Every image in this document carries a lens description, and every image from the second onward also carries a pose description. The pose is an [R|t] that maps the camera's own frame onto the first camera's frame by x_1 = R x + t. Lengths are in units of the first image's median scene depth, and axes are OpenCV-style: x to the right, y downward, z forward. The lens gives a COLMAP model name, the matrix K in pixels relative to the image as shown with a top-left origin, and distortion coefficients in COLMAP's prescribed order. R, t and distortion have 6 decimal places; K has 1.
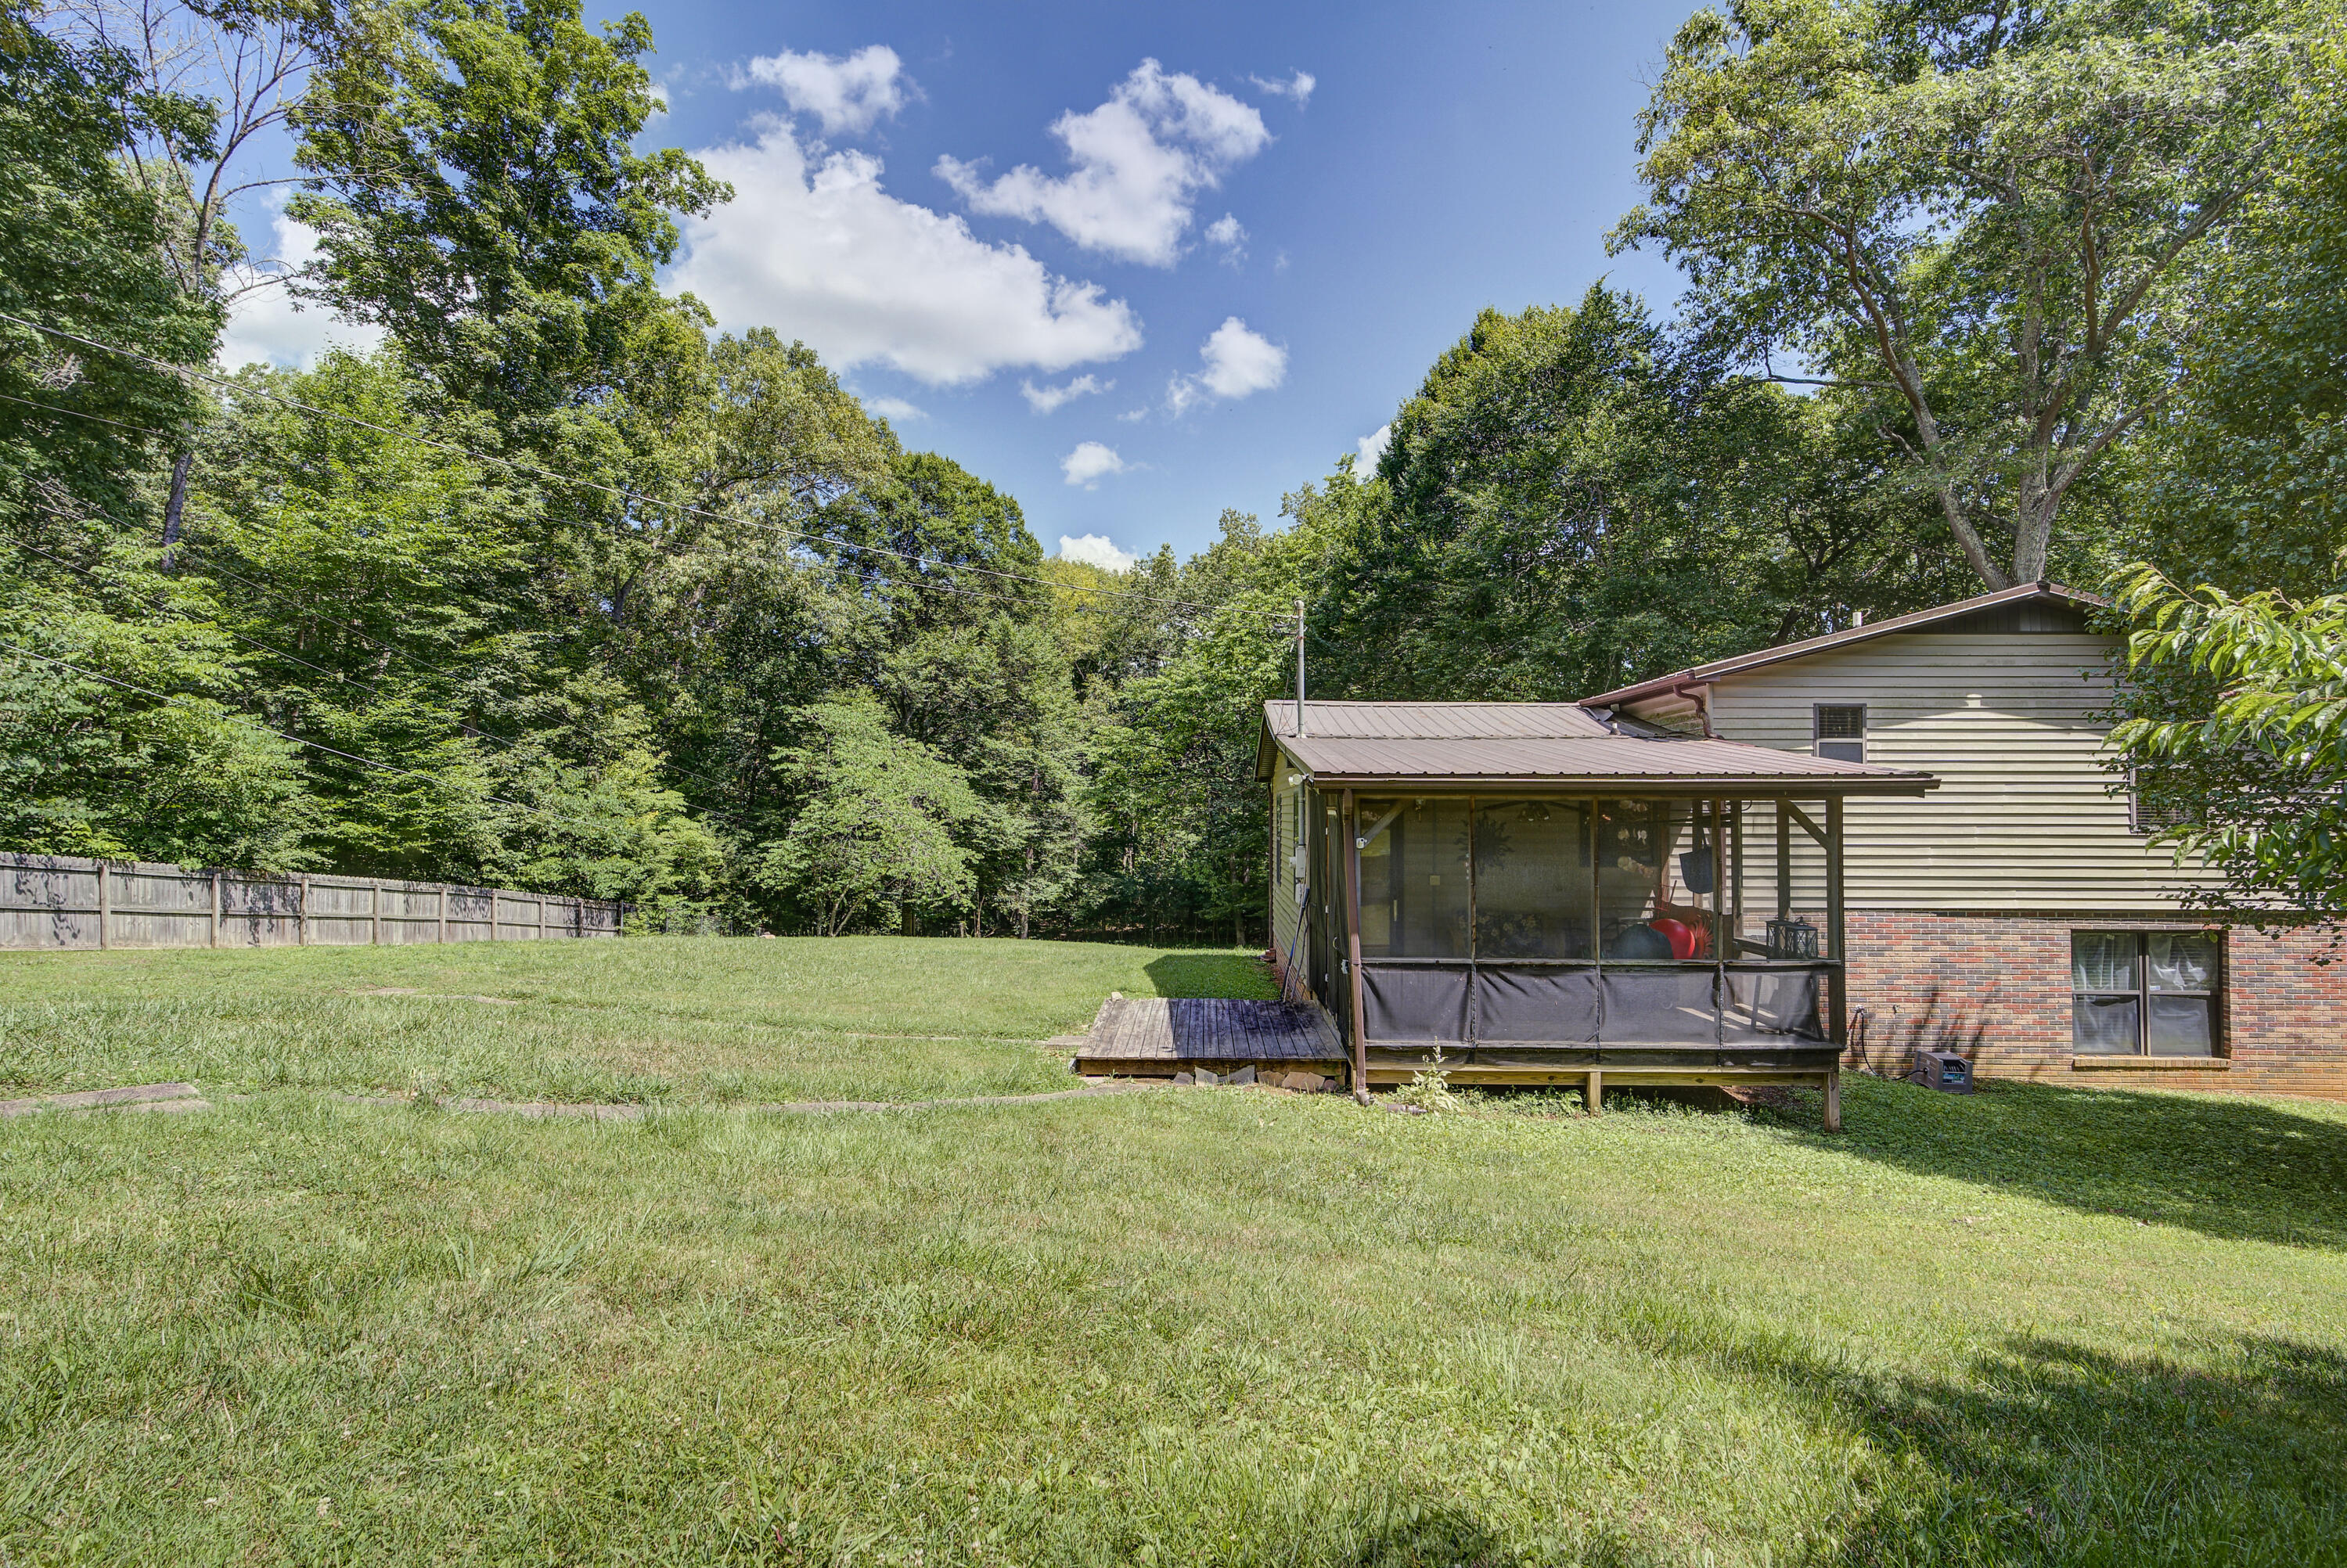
lens RADIAL K [[1120.2, 0, 1180.9], [0, 1120.2, 784.6], [0, 0, 1]] dist [0.000379, 0.001679]
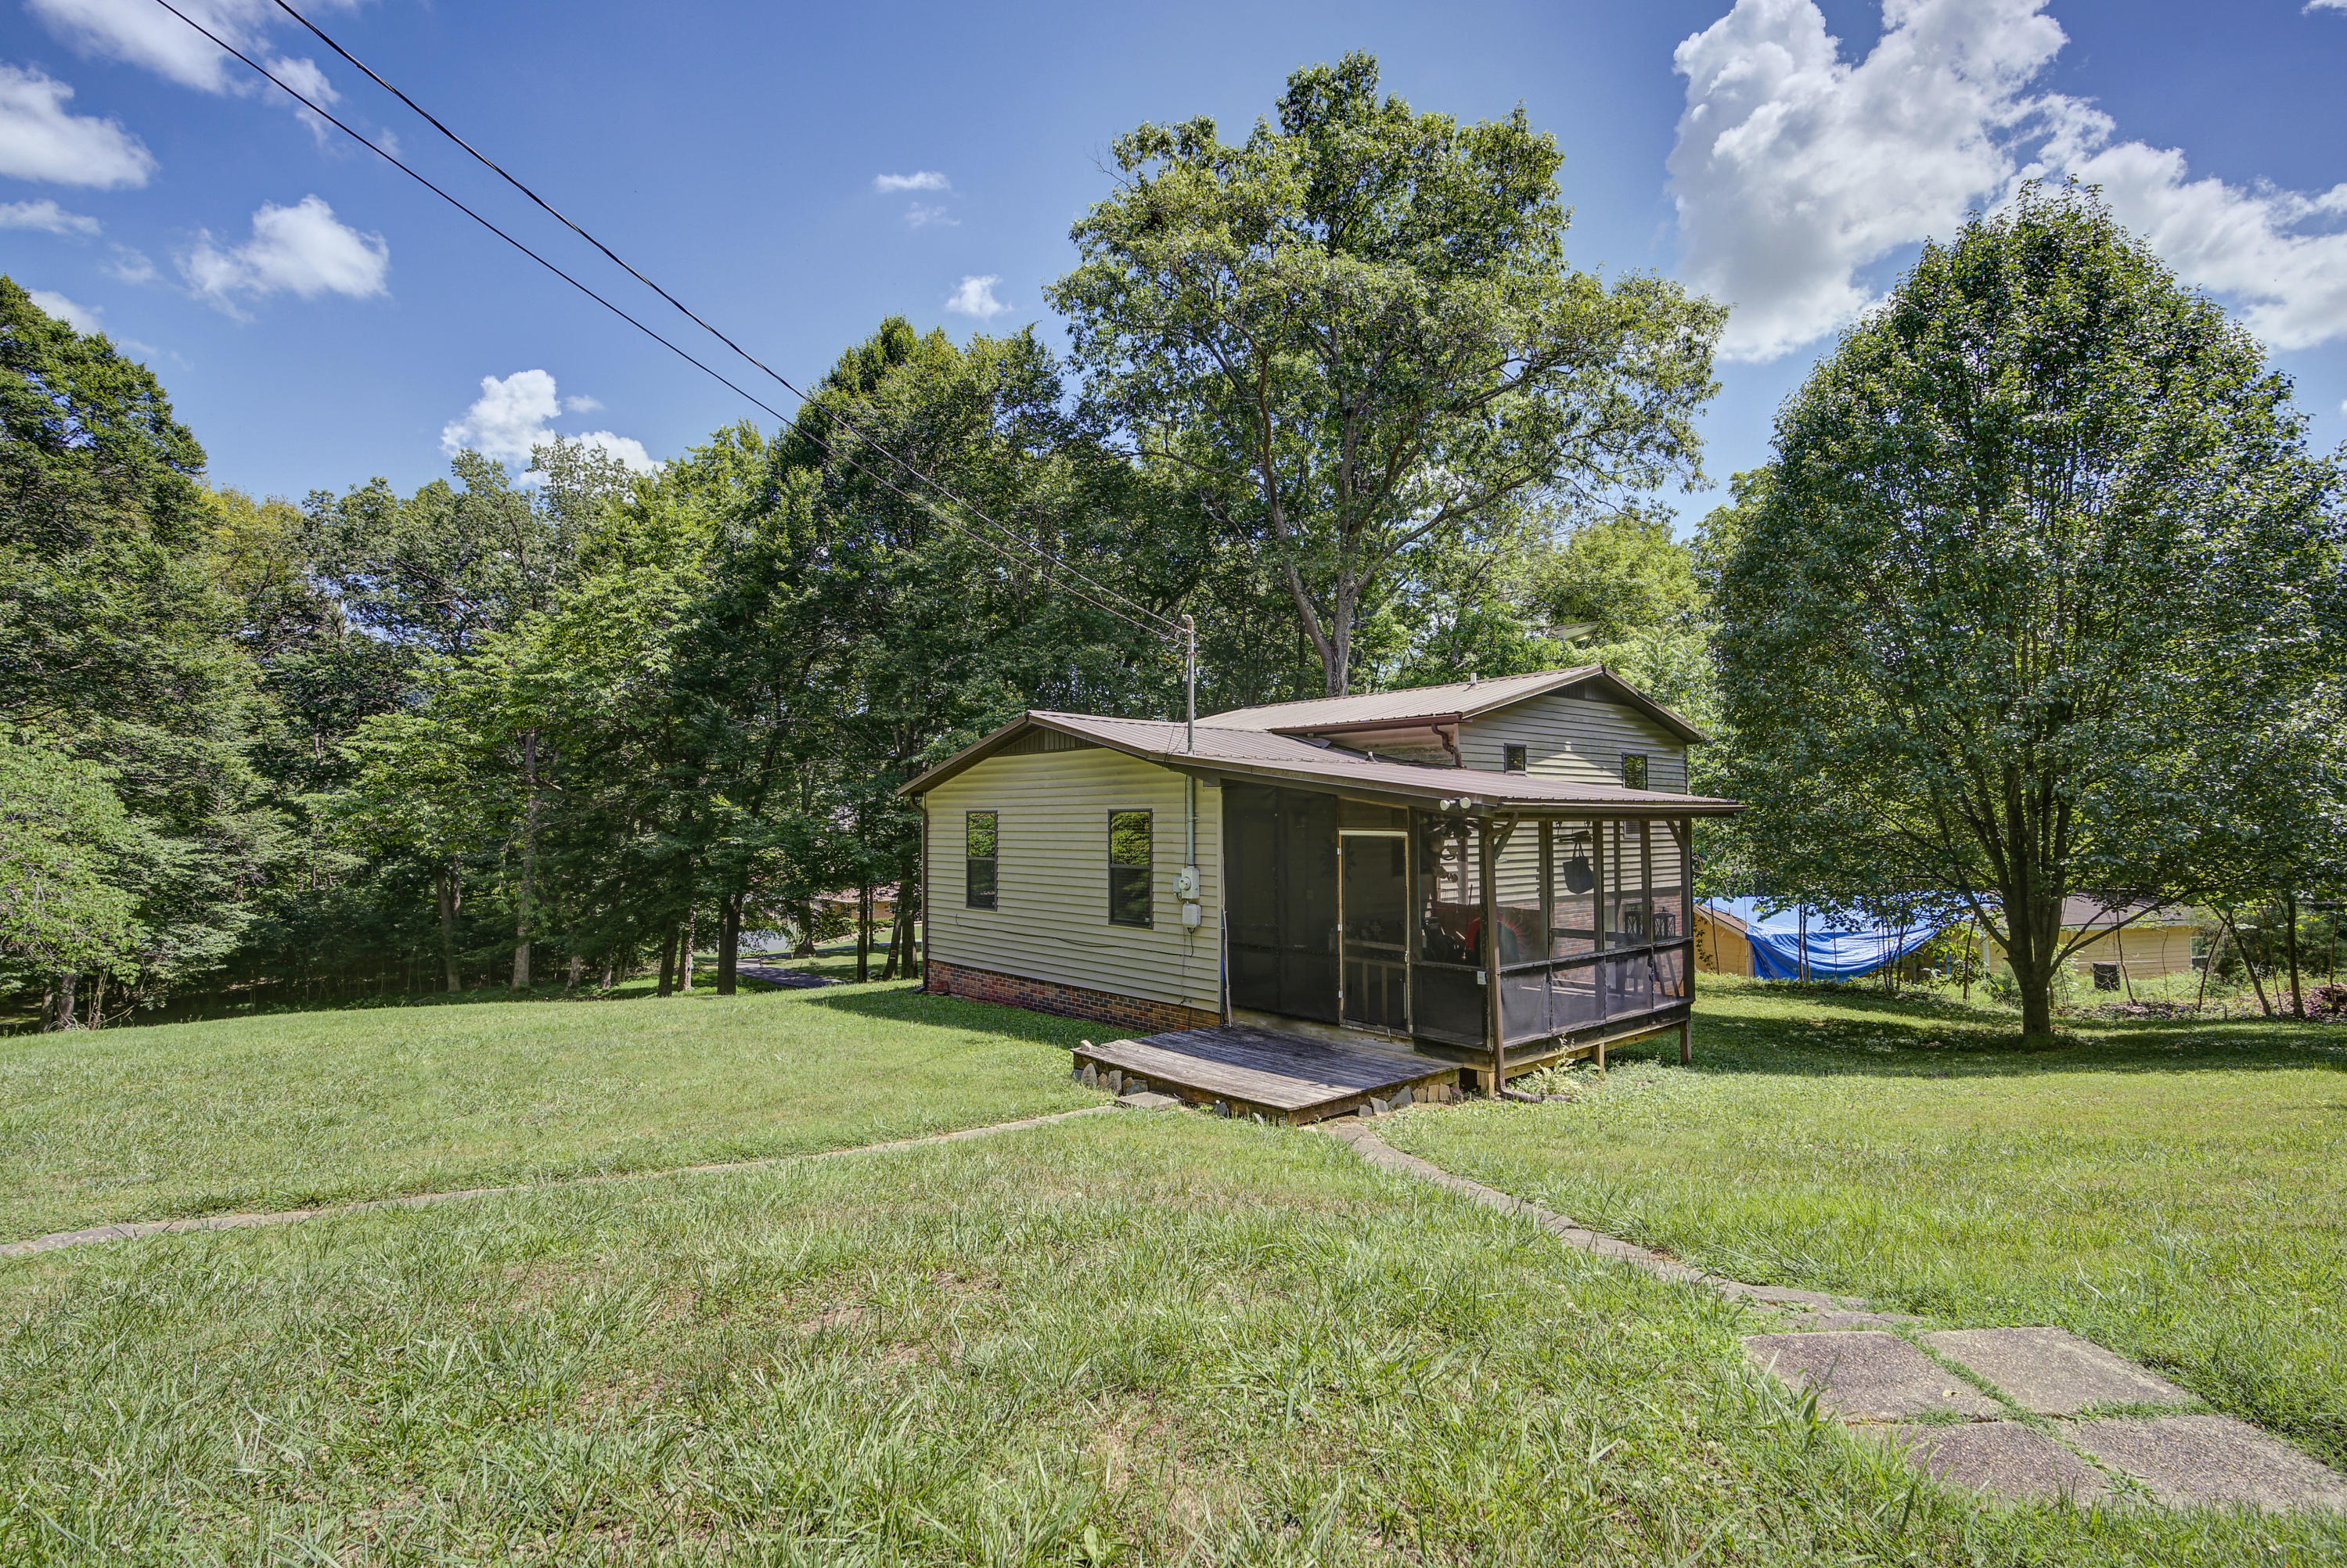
lens RADIAL K [[1120.2, 0, 1163.7], [0, 1120.2, 785.1], [0, 0, 1]] dist [0.000379, 0.001679]
pose [[0.737141, 0.014746, 0.675578, -0.231970], [-0.010376, 0.999891, -0.010504, -0.002287], [-0.675659, 0.000733, 0.737214, 0.119586]]
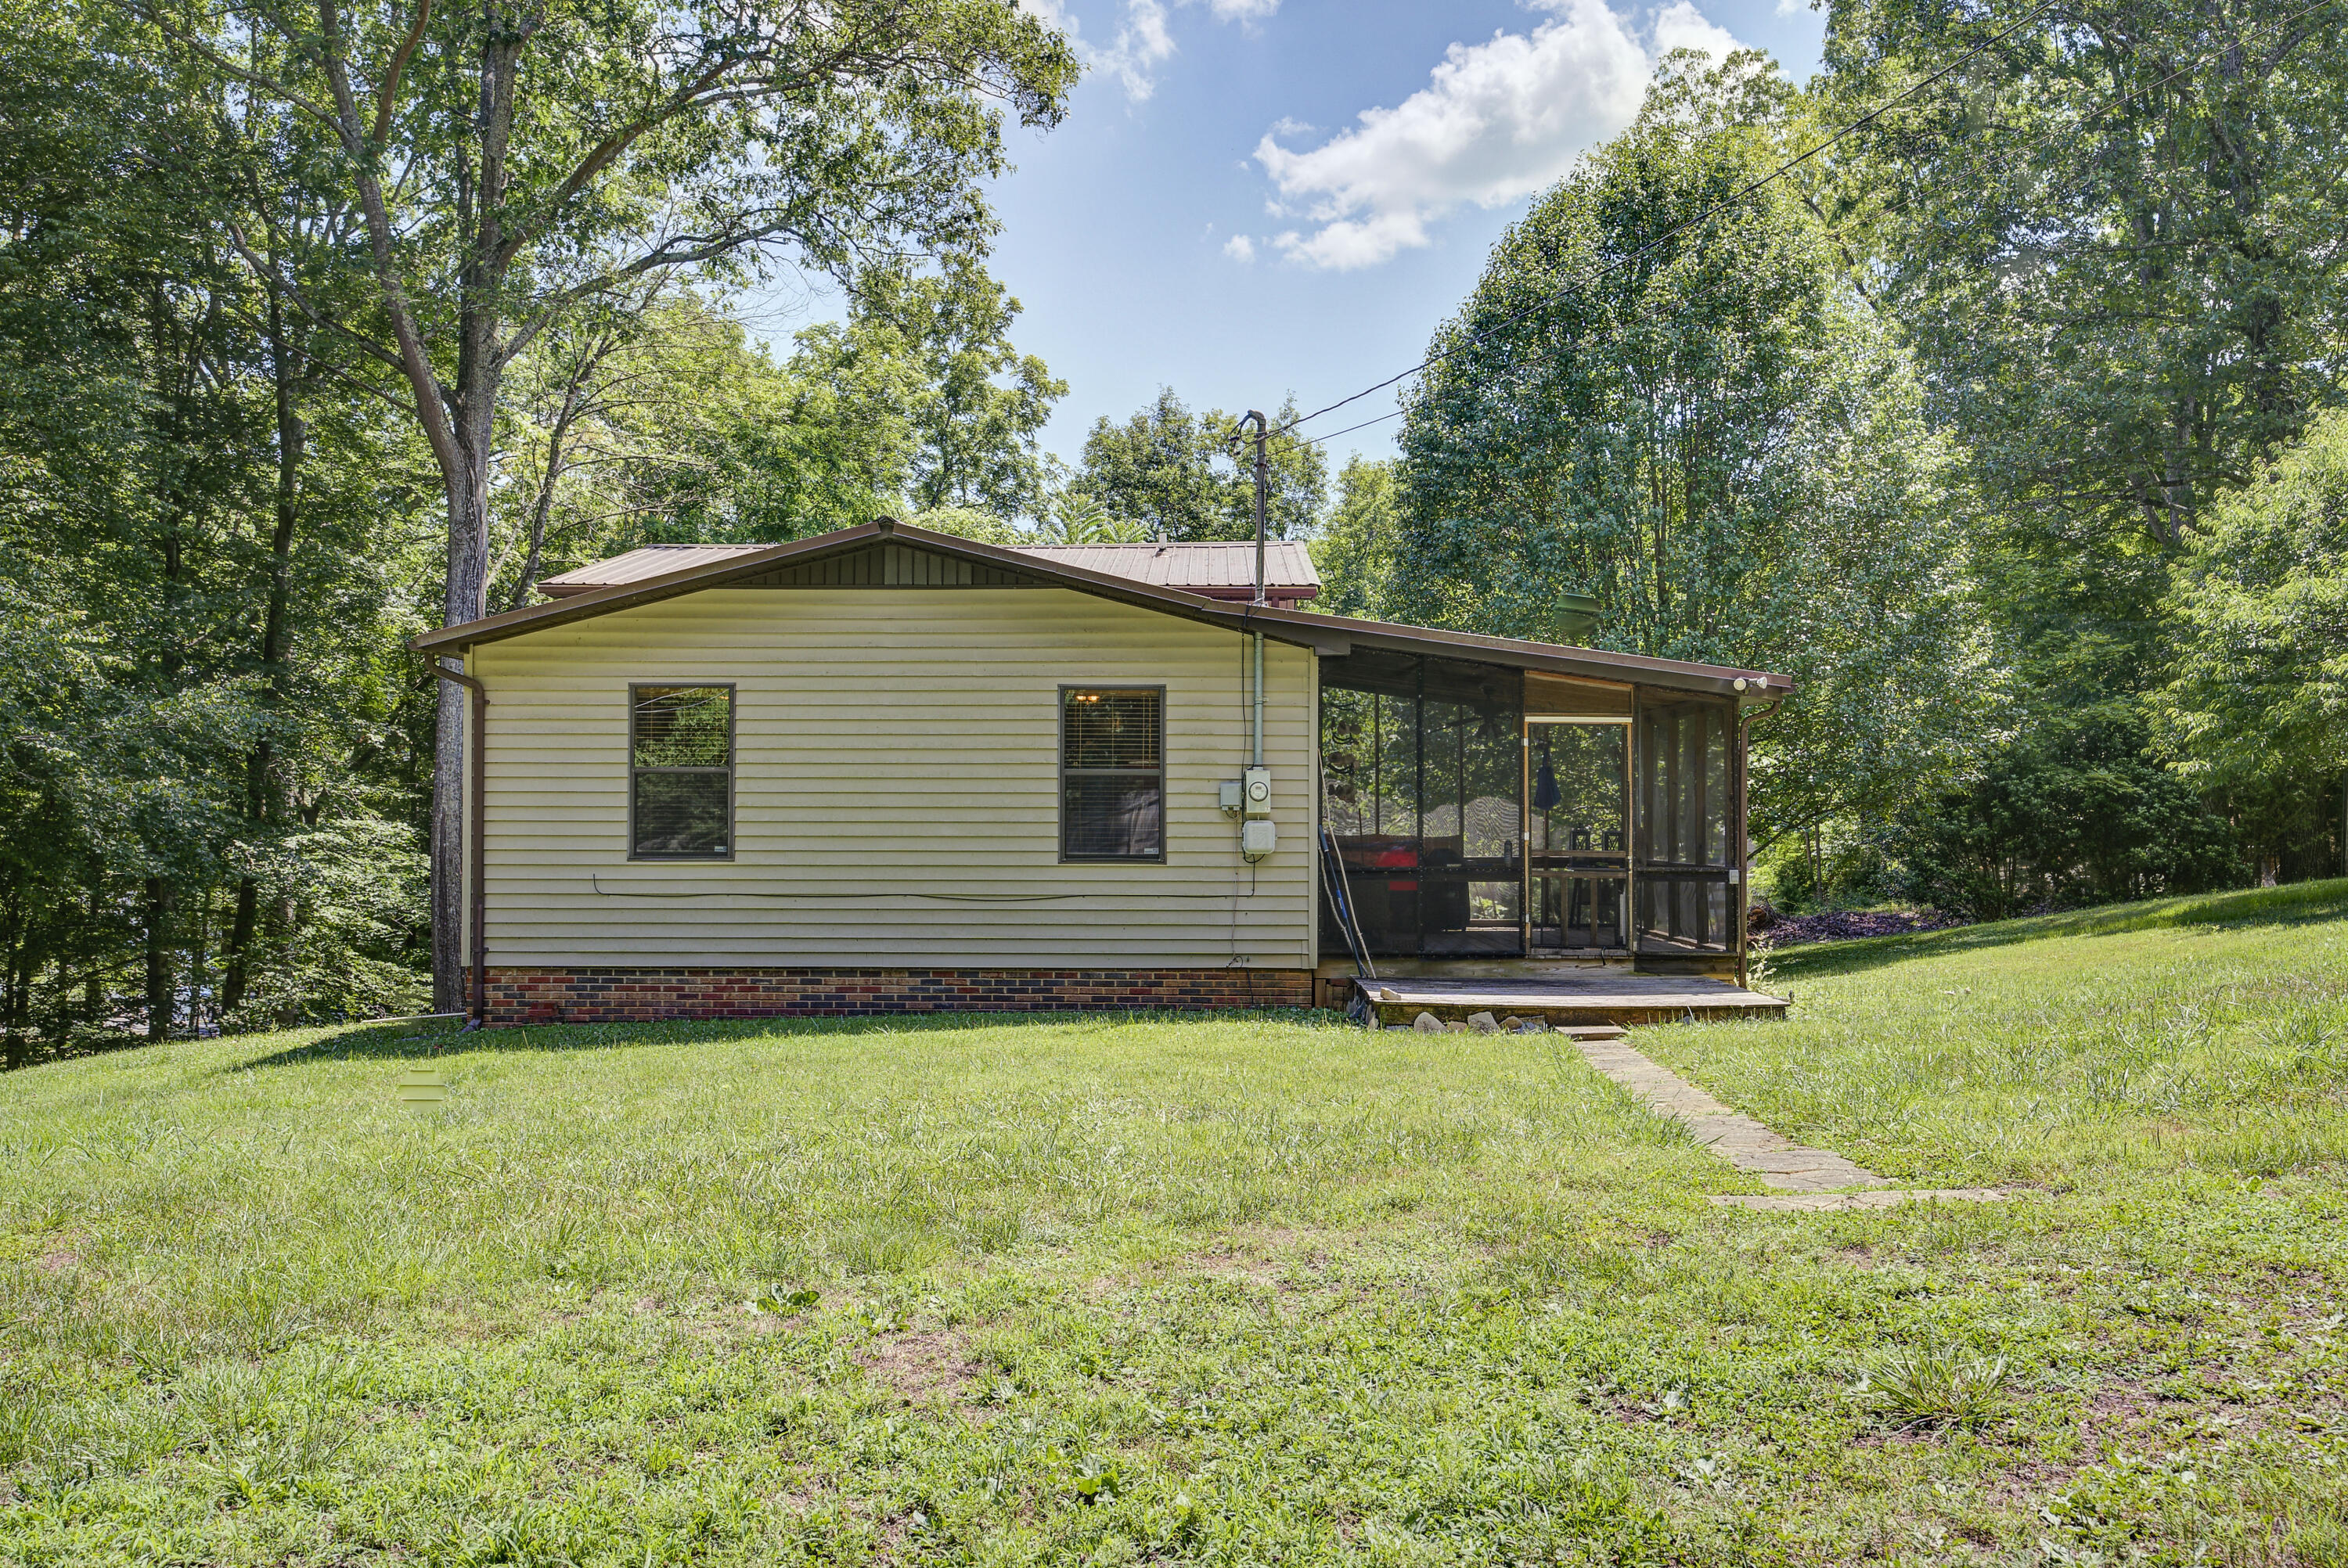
lens RADIAL K [[1894.7, 0, 1173.0], [0, 1894.7, 790.1], [0, 0, 1]] dist [-0.015843, -0.000770]
pose [[-0.027789, 0.006394, 0.999593, -0.523299], [-0.027495, 0.999596, -0.007158, 0.048448], [-0.999236, -0.027683, -0.027602, 0.595820]]
